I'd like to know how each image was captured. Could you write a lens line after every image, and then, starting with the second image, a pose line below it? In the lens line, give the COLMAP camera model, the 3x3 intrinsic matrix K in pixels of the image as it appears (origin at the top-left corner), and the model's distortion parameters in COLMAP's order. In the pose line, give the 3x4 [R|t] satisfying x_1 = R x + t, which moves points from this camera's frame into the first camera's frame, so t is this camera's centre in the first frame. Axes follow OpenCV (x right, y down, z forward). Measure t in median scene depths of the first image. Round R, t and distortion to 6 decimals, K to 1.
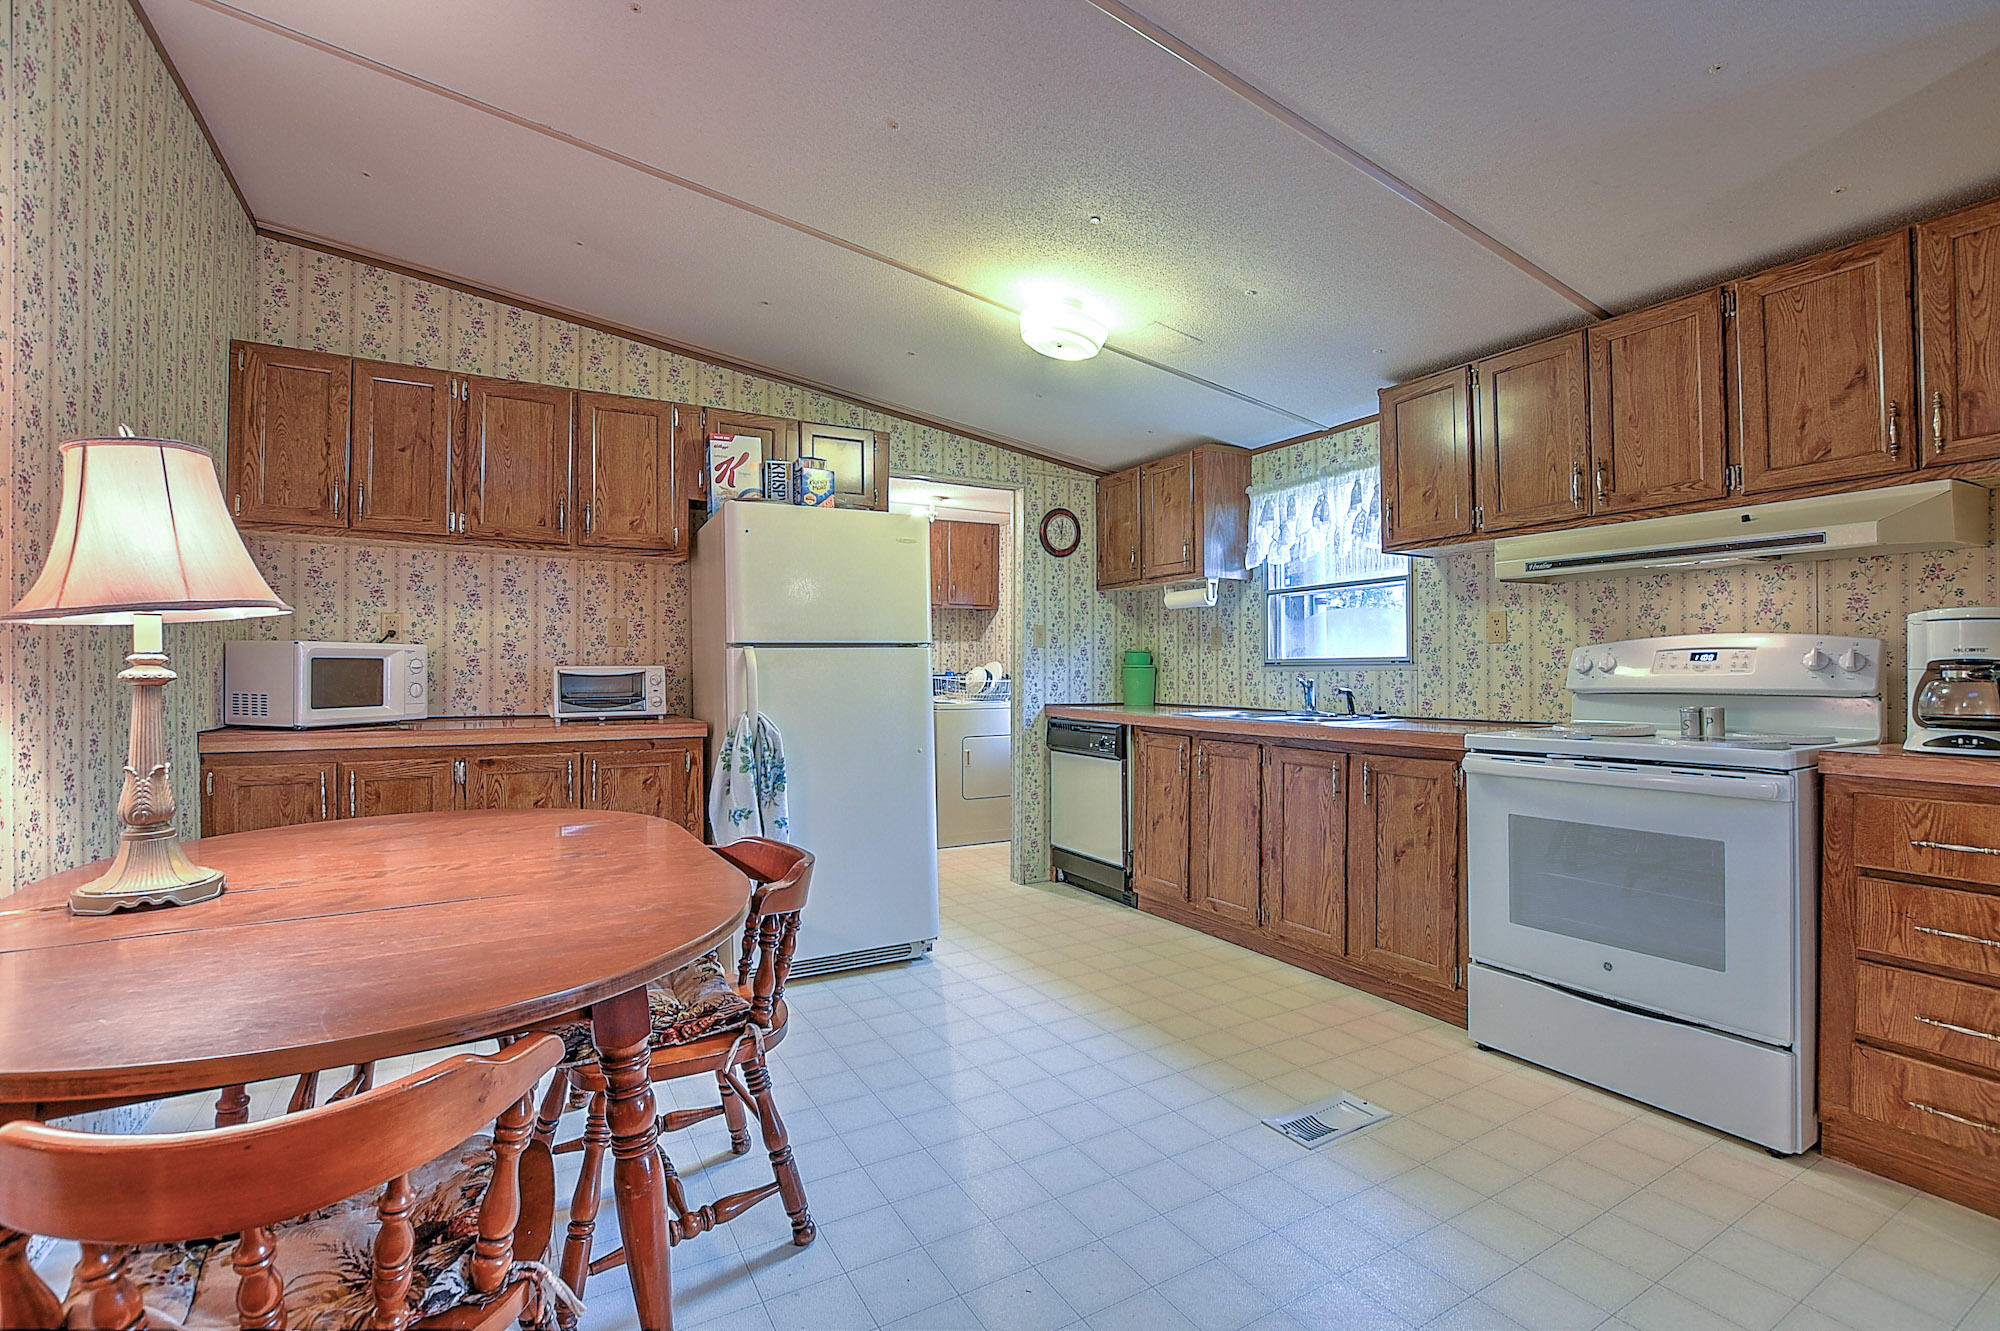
lens RADIAL K [[881.7, 0, 995.7], [0, 881.7, 666.1], [0, 0, 1]] dist [-0.036138, 0.006530]
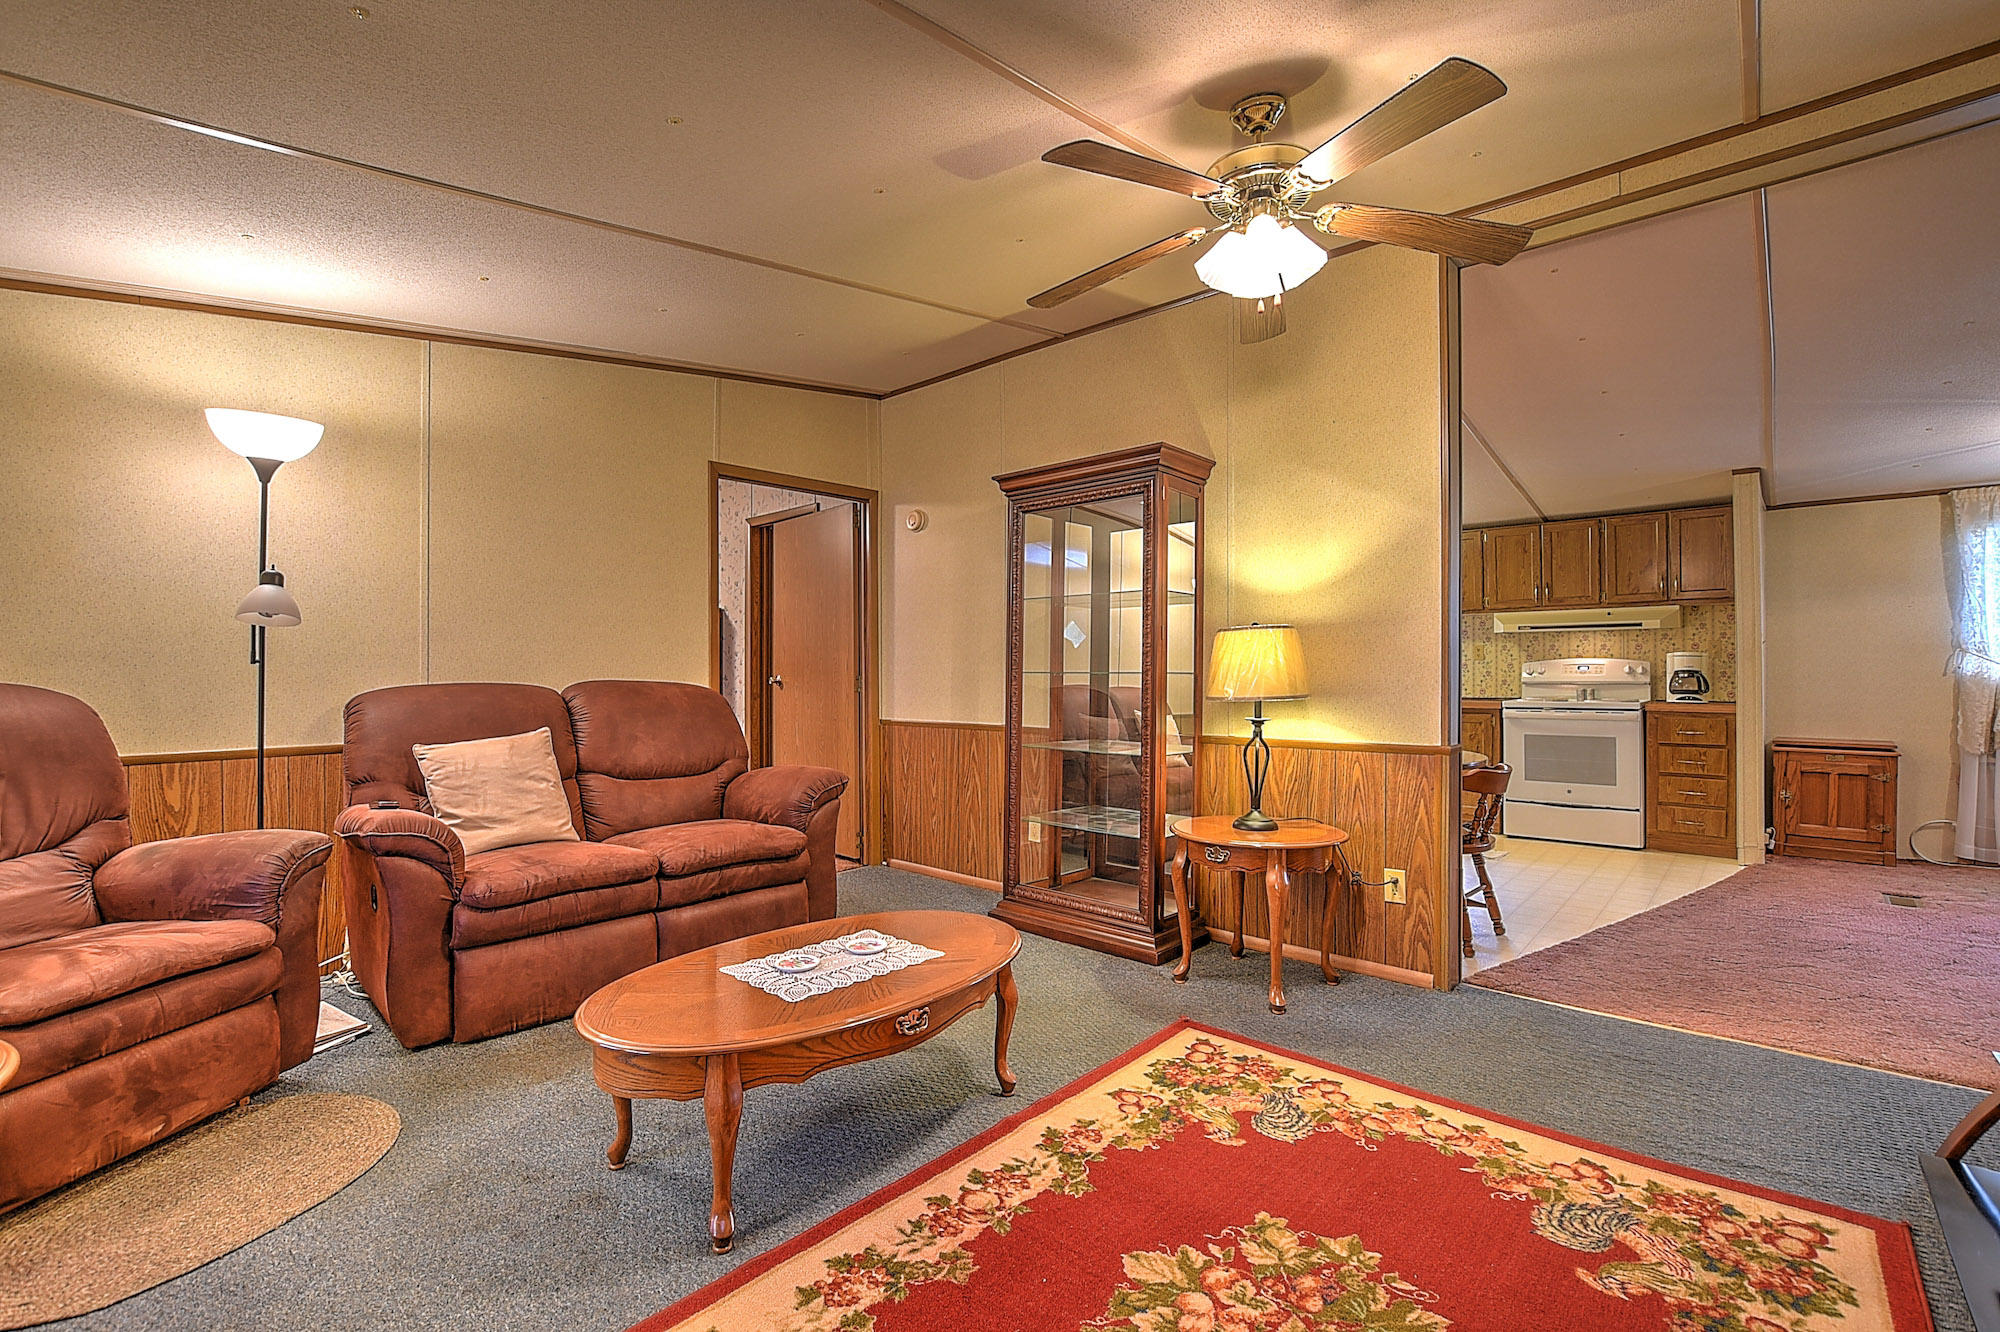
lens RADIAL K [[881.7, 0, 995.5], [0, 881.7, 670.8], [0, 0, 1]] dist [-0.036138, 0.006530]
pose [[0.950277, 0.003697, 0.311382, -1.270550], [-0.004551, 0.999988, 0.002015, -0.000331], [-0.311371, -0.003332, 0.950283, -0.670123]]
